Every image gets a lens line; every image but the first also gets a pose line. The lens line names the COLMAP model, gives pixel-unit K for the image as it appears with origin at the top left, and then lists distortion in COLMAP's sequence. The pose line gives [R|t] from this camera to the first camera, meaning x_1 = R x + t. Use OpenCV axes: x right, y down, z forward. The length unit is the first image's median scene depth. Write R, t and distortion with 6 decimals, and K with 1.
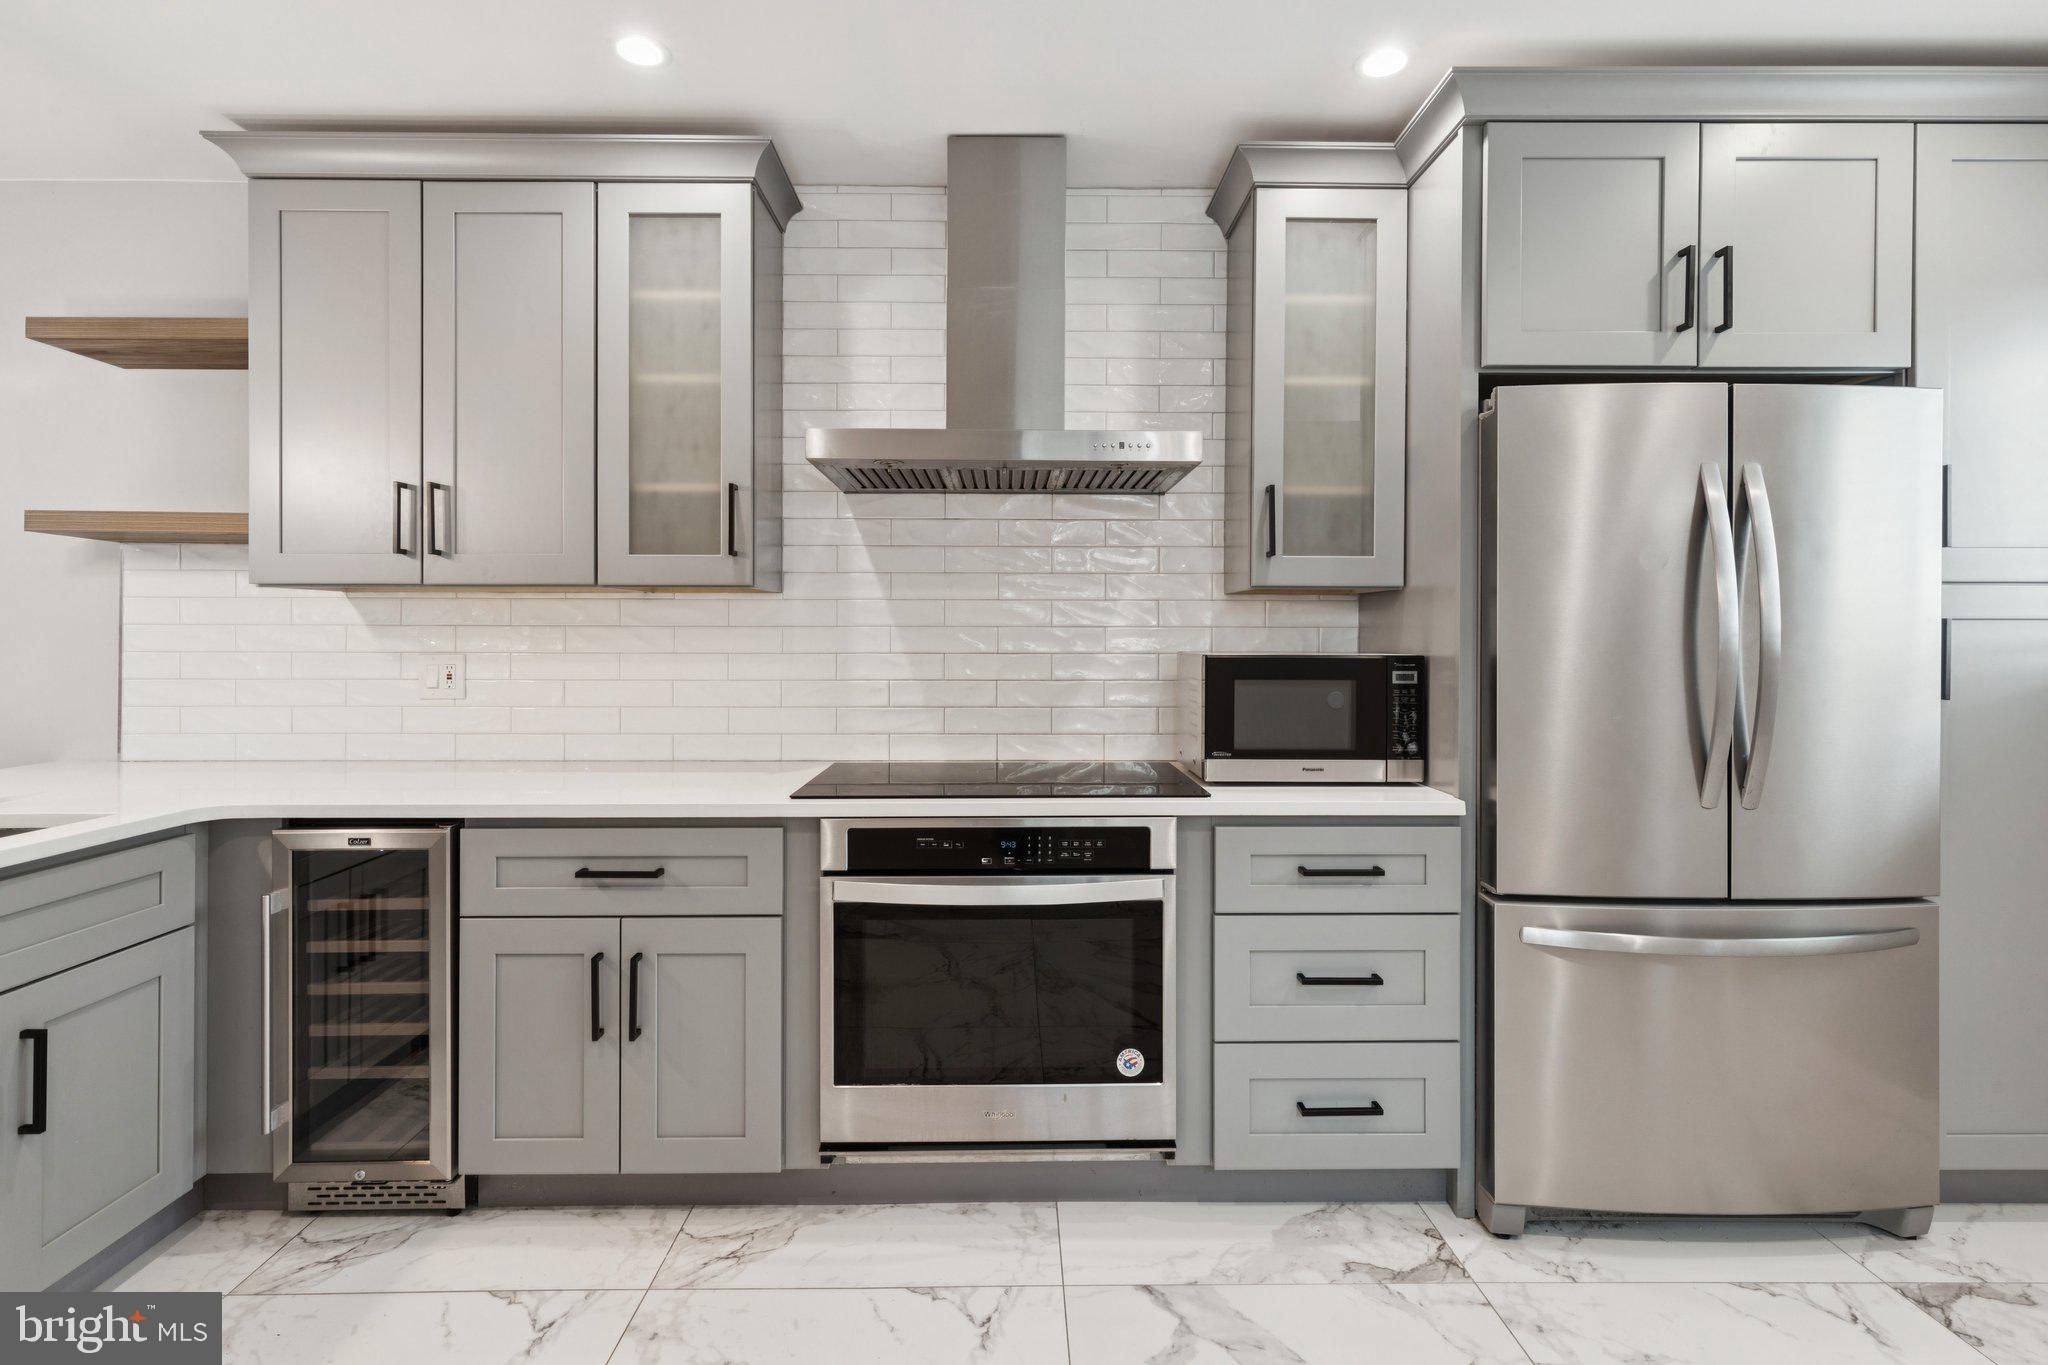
lens RADIAL K [[927.2, 0, 1020.2], [0, 927.2, 636.1], [0, 0, 1]] dist [0.002285, -0.000287]
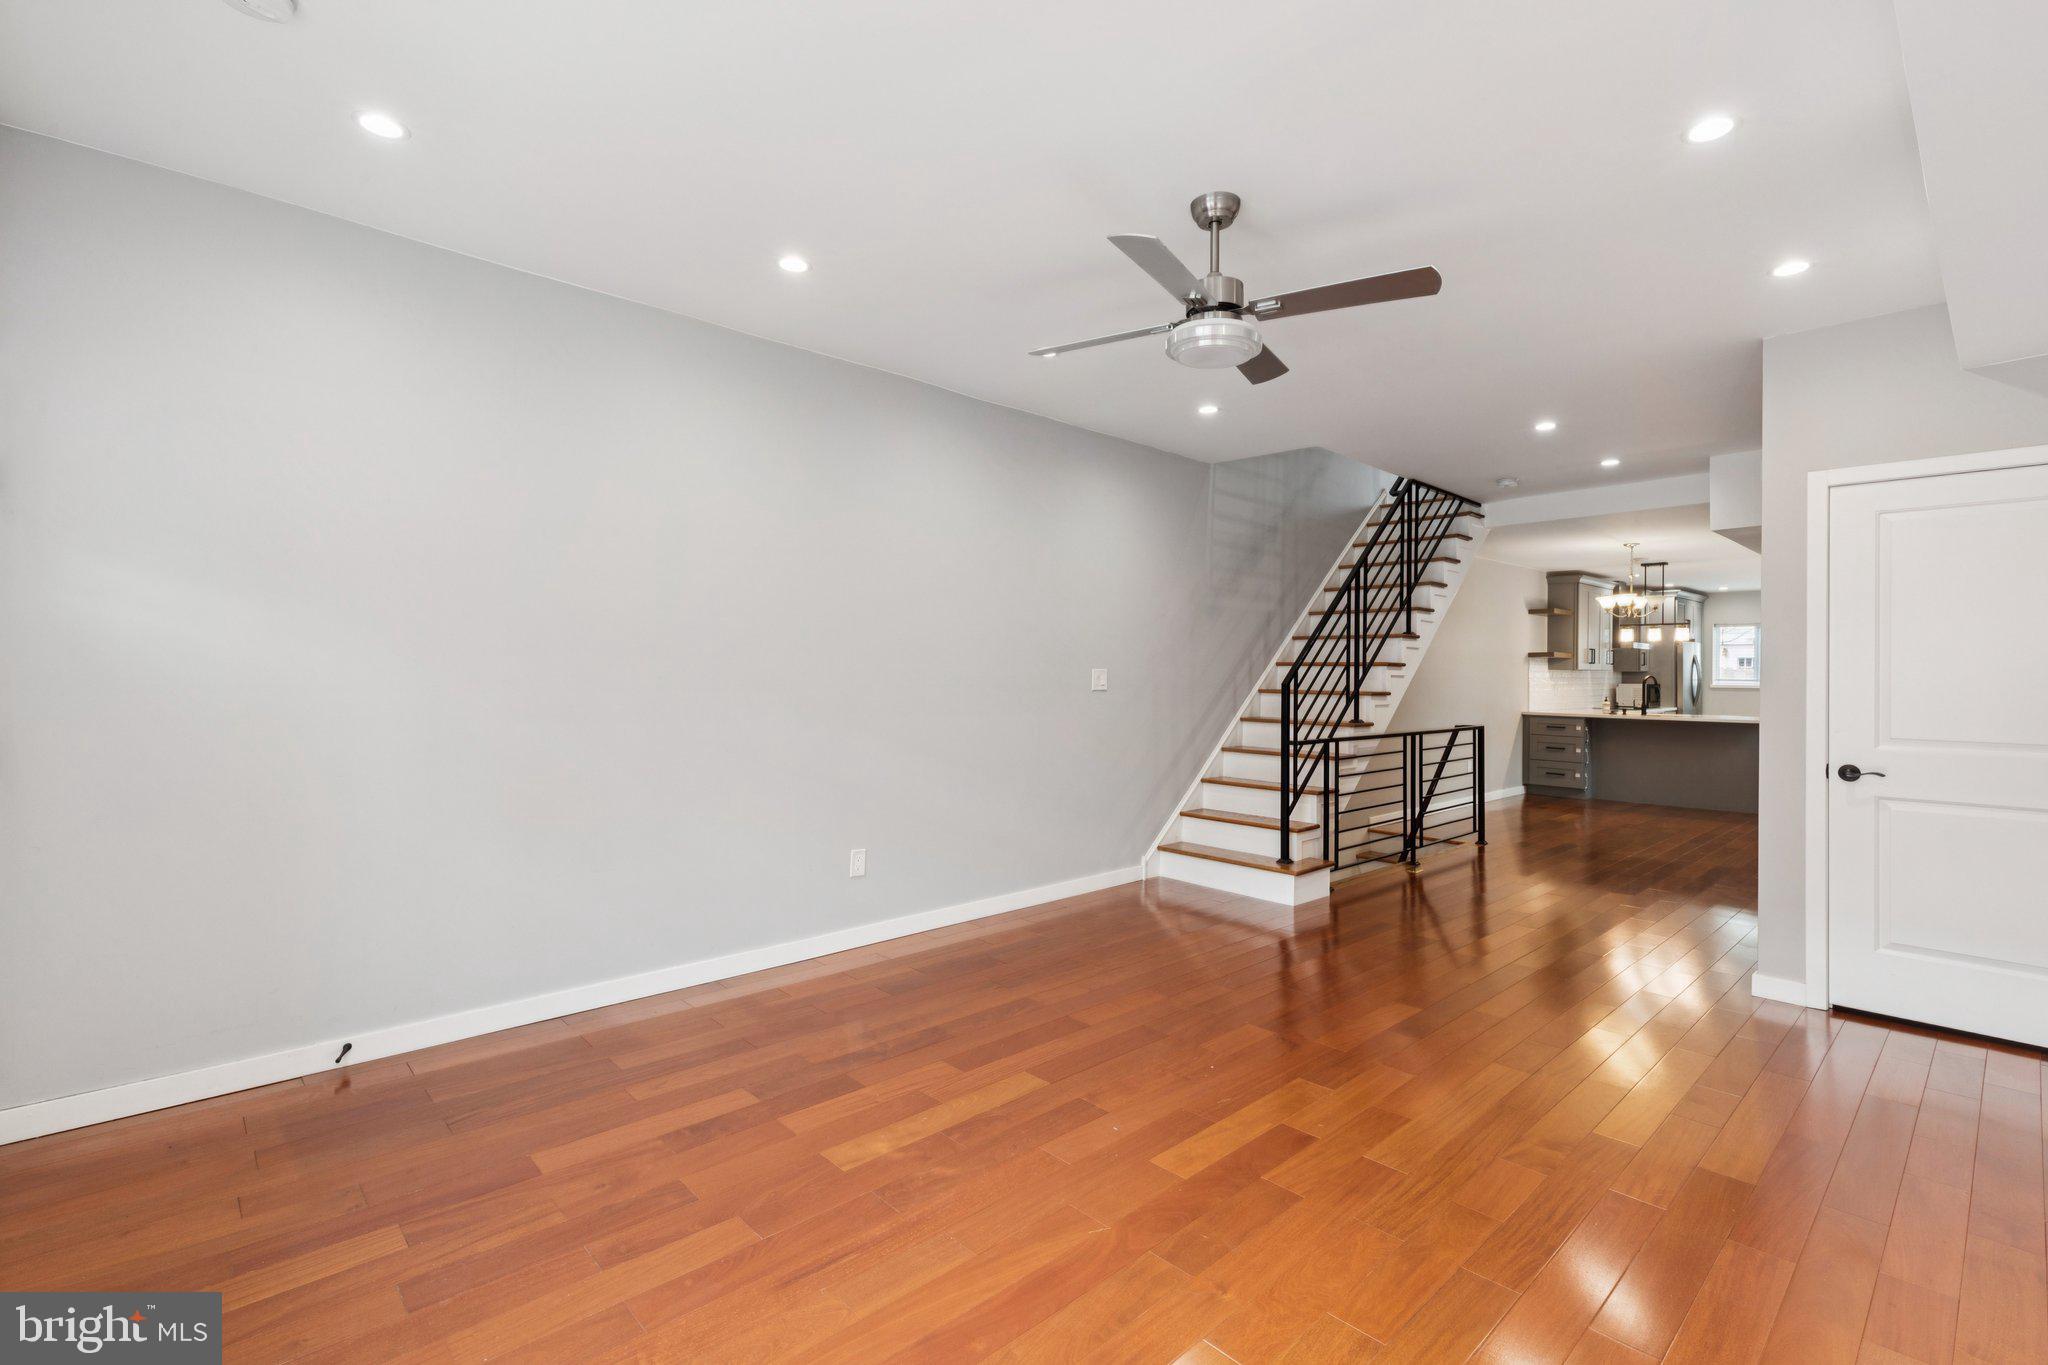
lens RADIAL K [[927.2, 0, 1019.8], [0, 927.2, 671.1], [0, 0, 1]] dist [0.002285, -0.000287]
pose [[0.748520, 0.005575, 0.663089, -6.665823], [-0.005475, 0.999983, -0.002227, -0.025016], [-0.663090, -0.001964, 0.748537, -0.700084]]
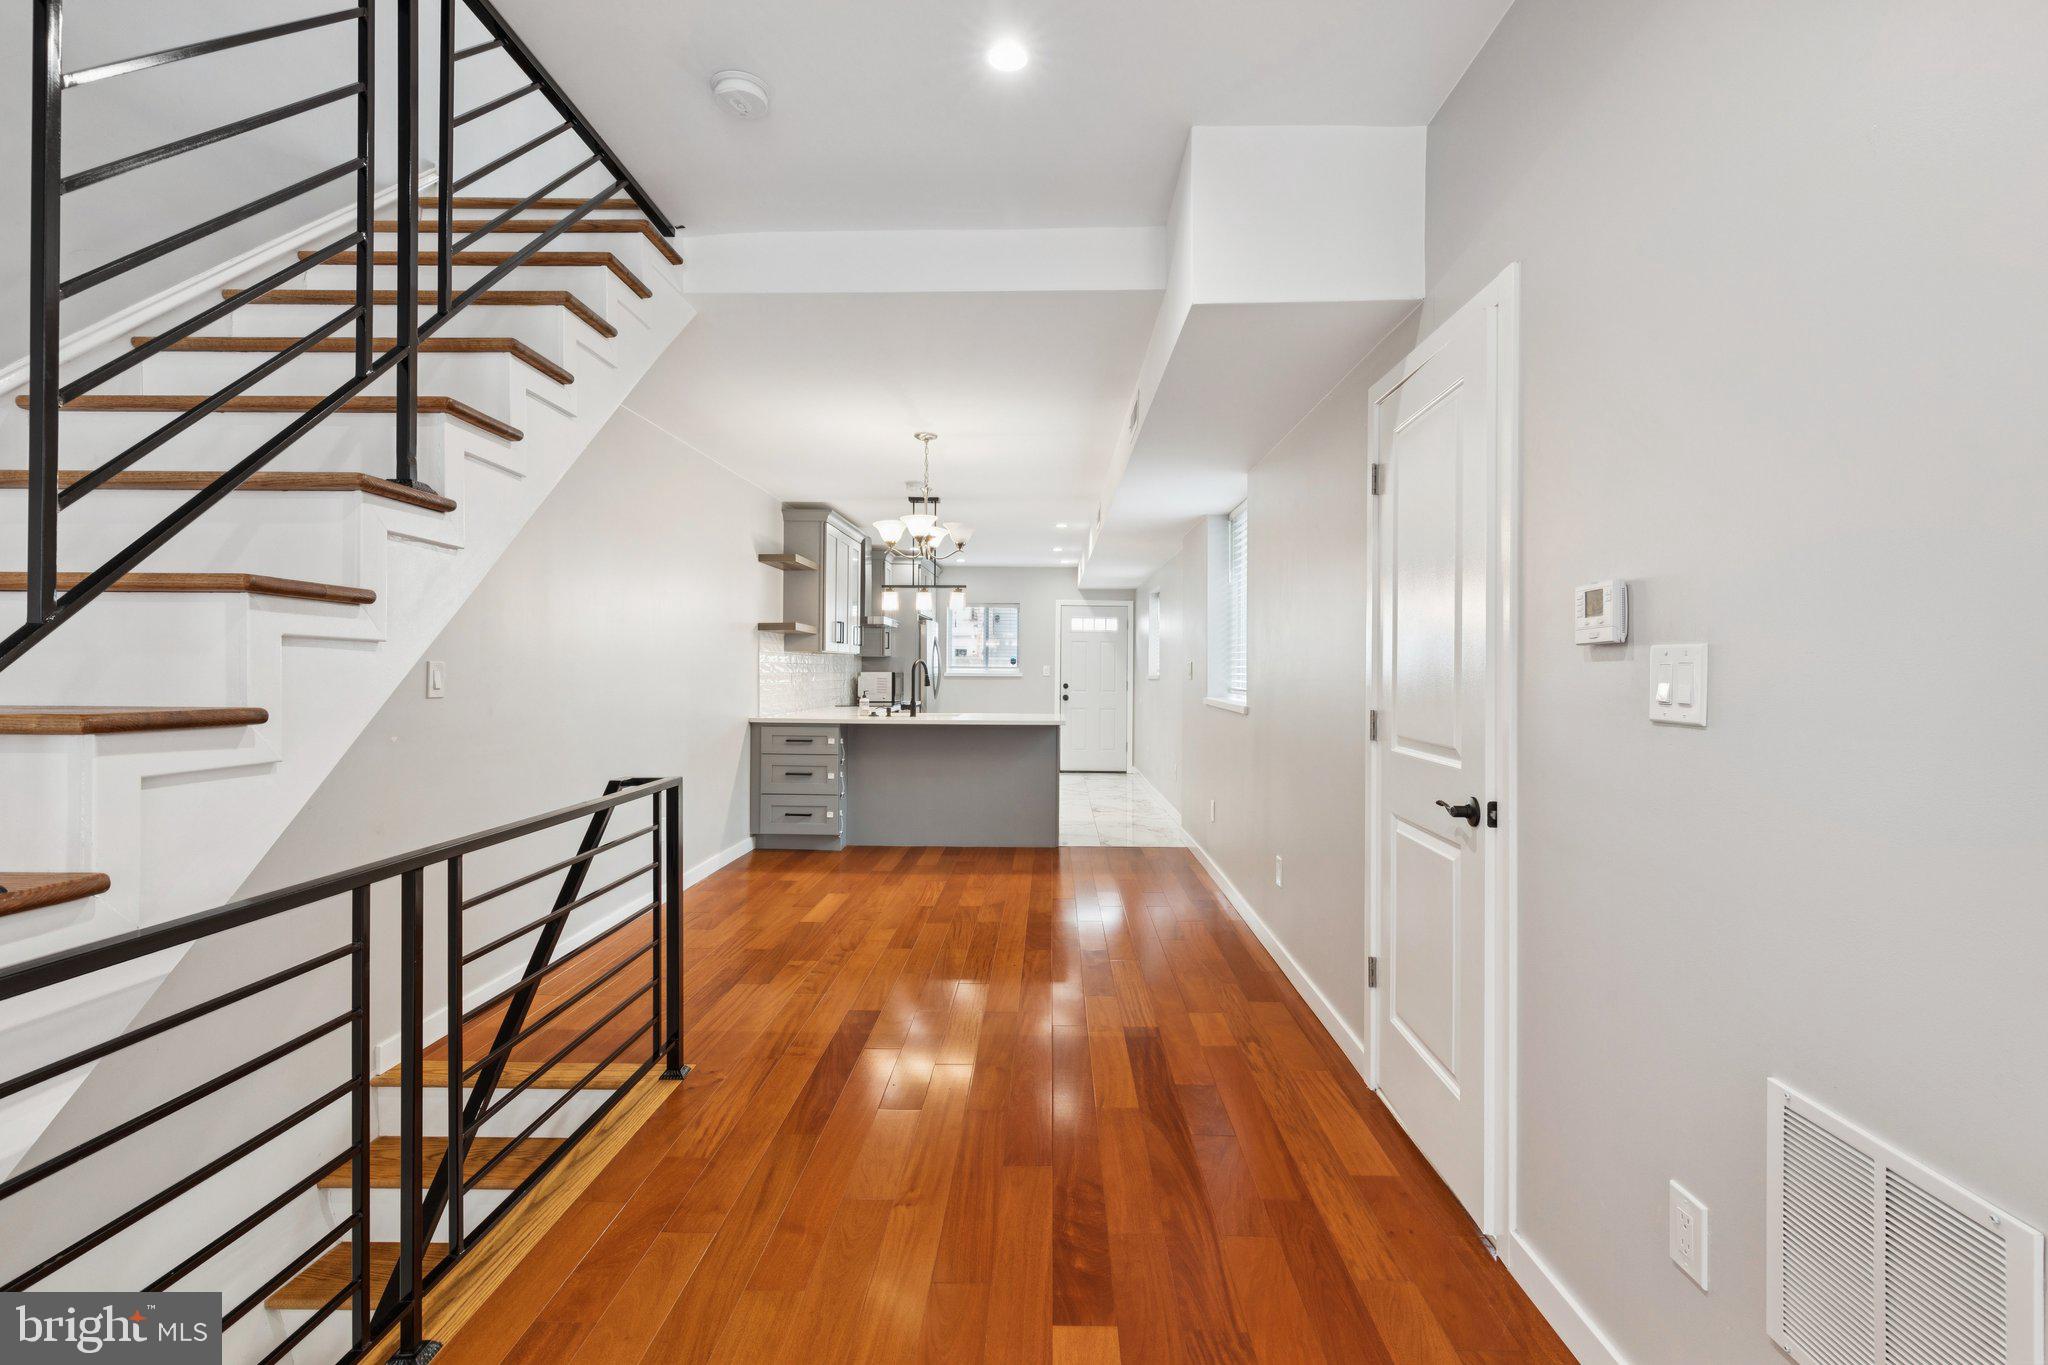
lens RADIAL K [[927.2, 0, 1040.3], [0, 927.2, 666.5], [0, 0, 1]] dist [0.002285, -0.000287]
pose [[0.030274, 0.001588, 0.999540, -4.353326], [-0.002775, 0.999995, -0.001505, -0.001728], [-0.999538, -0.002728, 0.030278, 0.198596]]
